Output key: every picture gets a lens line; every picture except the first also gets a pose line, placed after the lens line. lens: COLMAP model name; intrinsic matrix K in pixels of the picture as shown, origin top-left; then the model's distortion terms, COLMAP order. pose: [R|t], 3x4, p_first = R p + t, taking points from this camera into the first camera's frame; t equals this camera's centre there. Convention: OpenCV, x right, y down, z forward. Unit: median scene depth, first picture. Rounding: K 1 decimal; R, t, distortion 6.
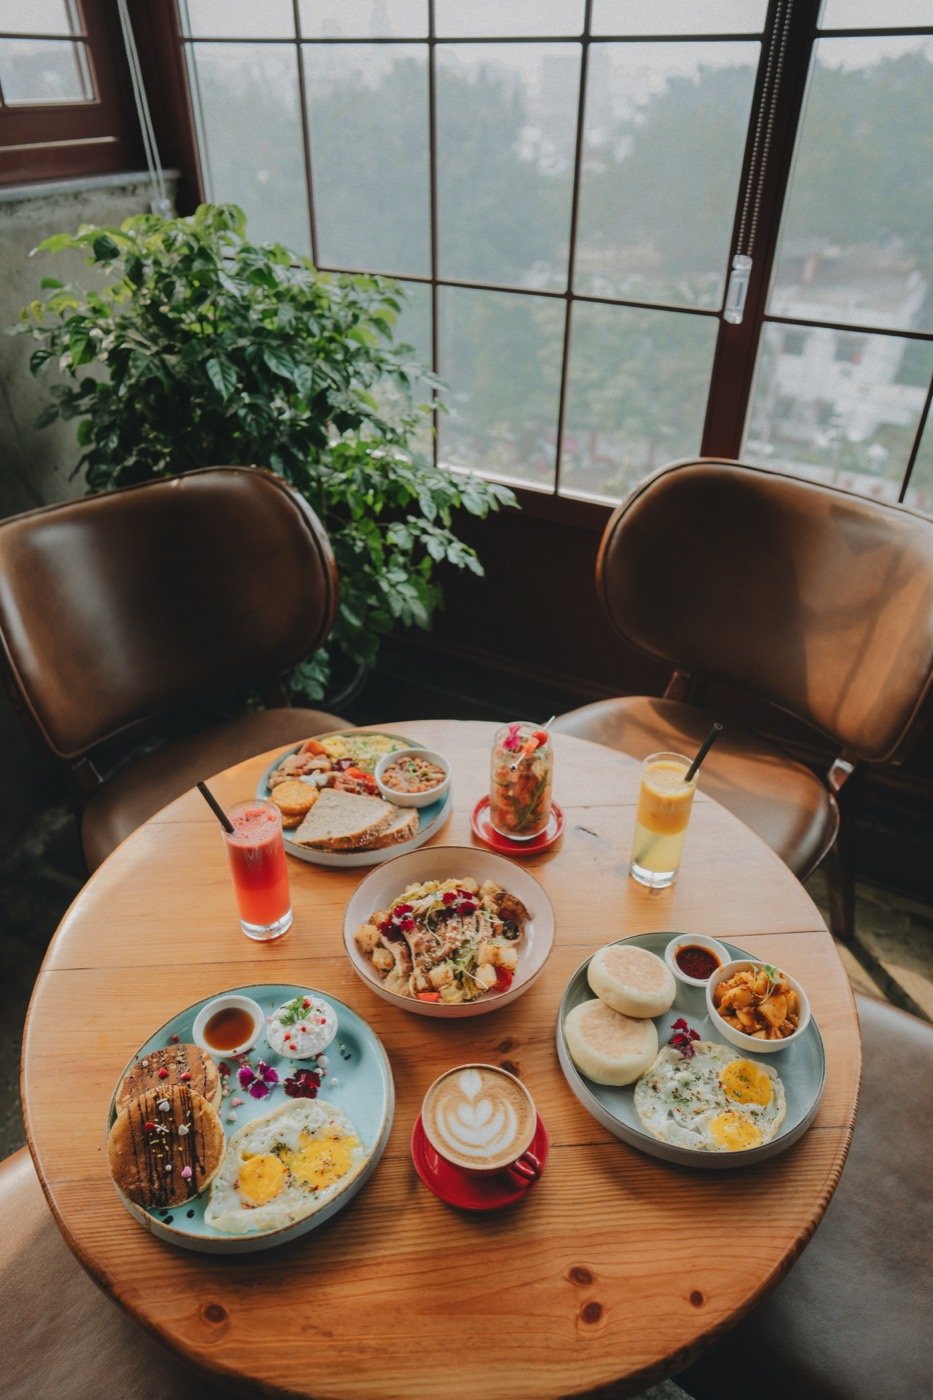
lens RADIAL K [[926.4, 0, 465.9], [0, 926.4, 709.9], [0, 0, 1]] dist [-0.023733, 0.030034]
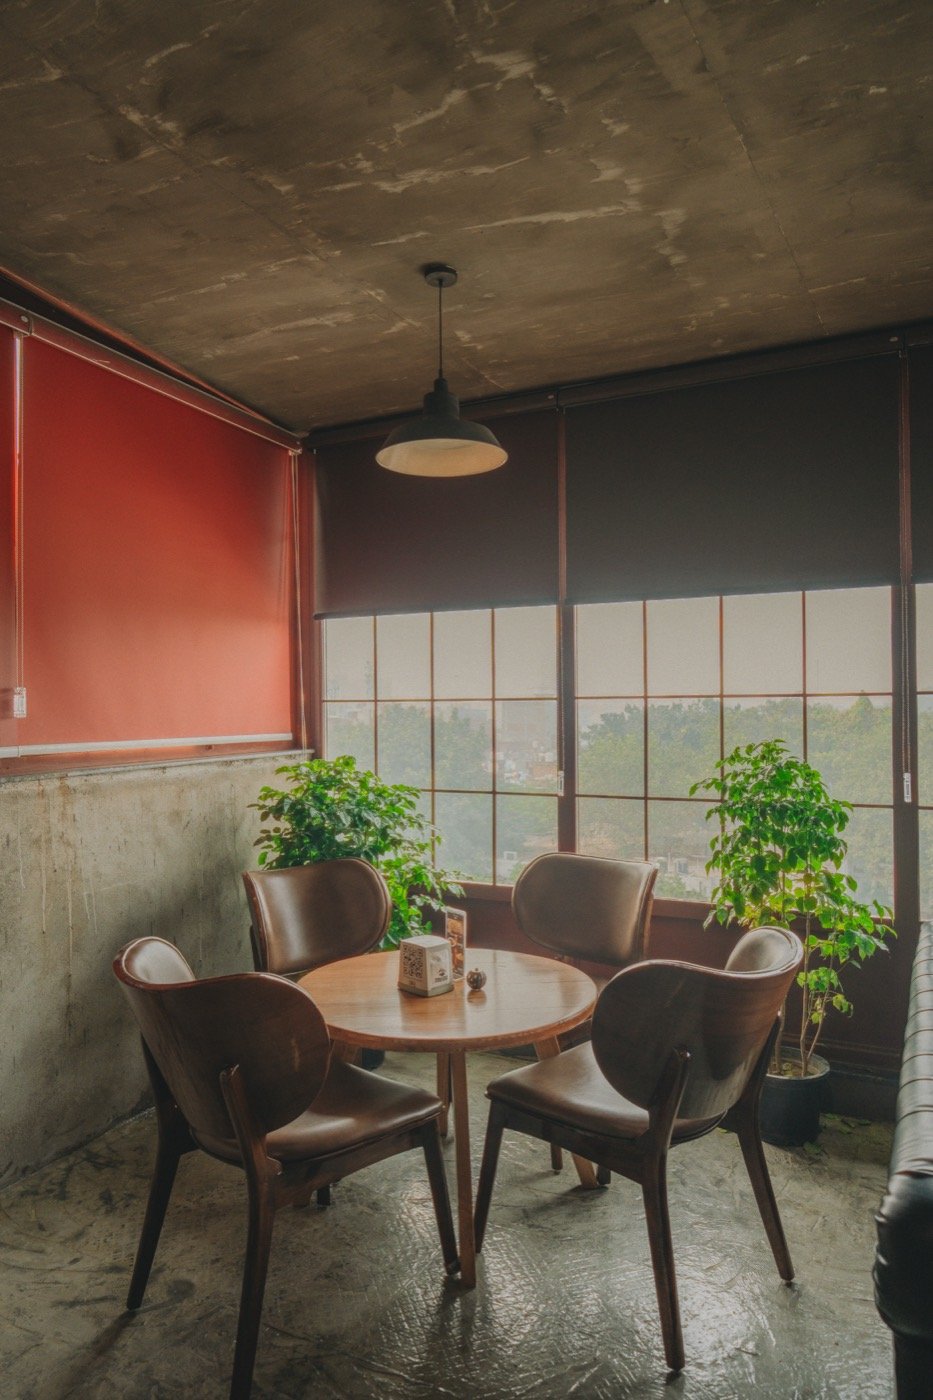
lens RADIAL K [[926.4, 0, 469.2], [0, 926.4, 702.3], [0, 0, 1]] dist [-0.023733, 0.030034]
pose [[0.999449, -0.011699, 0.031049, -0.016266], [0.027499, 0.815698, -0.577825, 0.680949], [-0.018567, 0.578360, 0.815570, -0.972899]]
